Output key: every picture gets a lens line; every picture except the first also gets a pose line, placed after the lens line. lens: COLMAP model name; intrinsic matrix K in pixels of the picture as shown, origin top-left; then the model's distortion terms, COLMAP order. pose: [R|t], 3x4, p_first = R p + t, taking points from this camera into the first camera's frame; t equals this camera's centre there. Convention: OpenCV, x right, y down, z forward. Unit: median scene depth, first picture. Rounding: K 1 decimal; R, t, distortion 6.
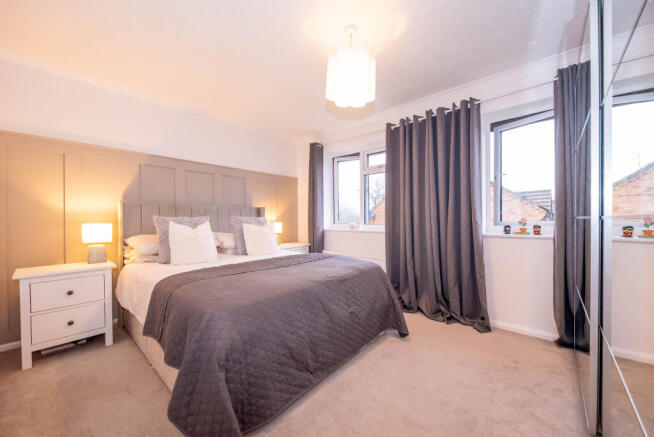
lens RADIAL K [[253.1, 0, 326.1], [0, 253.1, 219.7], [0, 0, 1]] dist [0.000786, -0.000374]
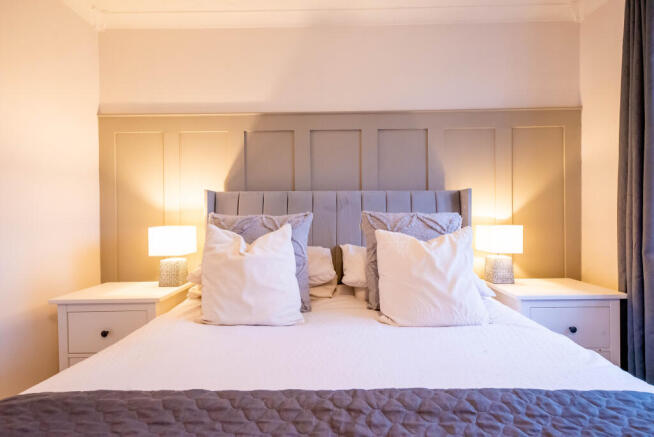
lens RADIAL K [[313.2, 0, 326.8], [0, 313.2, 216.4], [0, 0, 1]] dist [-0.016685, -0.000402]
pose [[0.647114, -0.009853, -0.762330, -0.012072], [0.005707, 0.999951, -0.008080, -0.001962], [0.762372, 0.000878, 0.647139, 0.536297]]
